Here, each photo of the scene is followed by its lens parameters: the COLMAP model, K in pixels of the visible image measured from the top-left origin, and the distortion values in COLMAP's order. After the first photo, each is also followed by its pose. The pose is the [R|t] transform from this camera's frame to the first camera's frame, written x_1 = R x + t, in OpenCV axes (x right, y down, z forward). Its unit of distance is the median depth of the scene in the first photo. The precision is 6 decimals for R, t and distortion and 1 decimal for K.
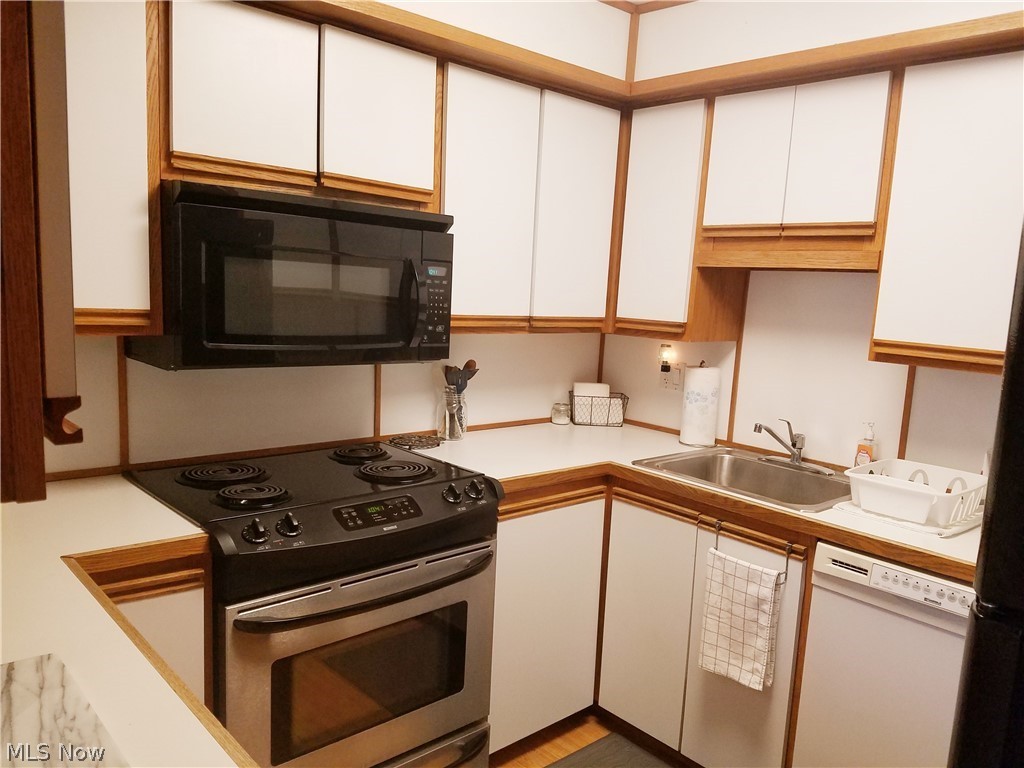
lens RADIAL K [[769.7, 0, 510.6], [0, 769.7, 387.3], [0, 0, 1]] dist [-0.003899, -0.005881]
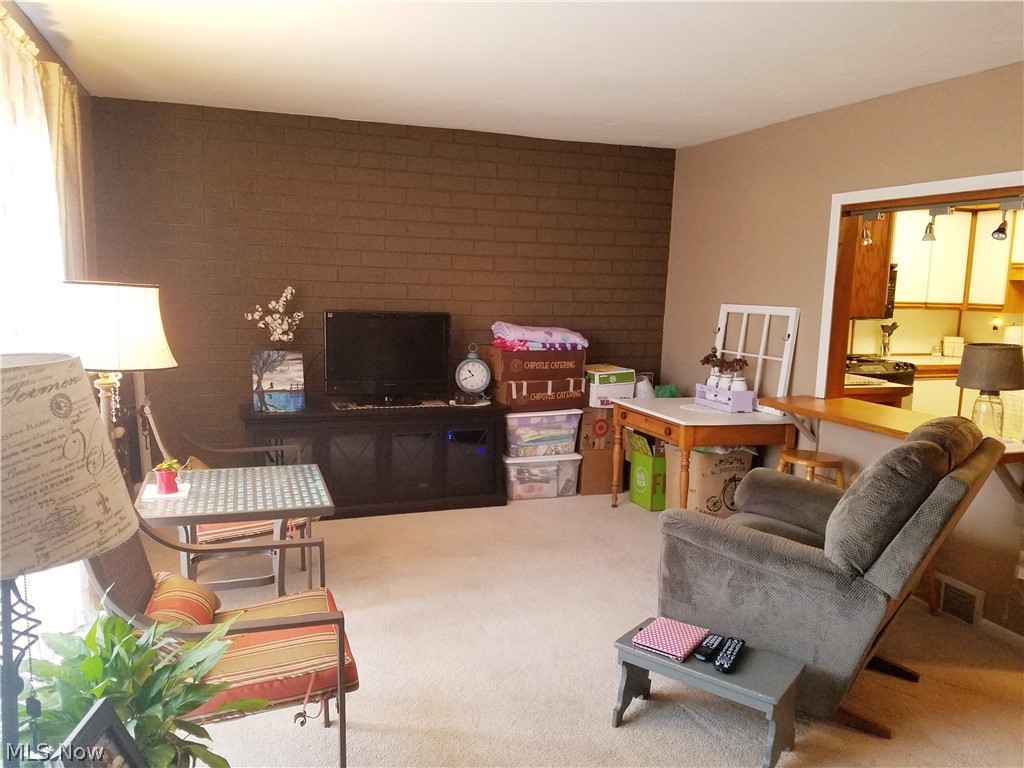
lens RADIAL K [[769.7, 0, 511.7], [0, 769.7, 380.8], [0, 0, 1]] dist [-0.003899, -0.005881]
pose [[0.919580, 0.027906, -0.391911, -0.210699], [-0.033144, 0.999429, -0.006604, 0.203356], [0.391502, 0.019062, 0.919980, -1.638197]]
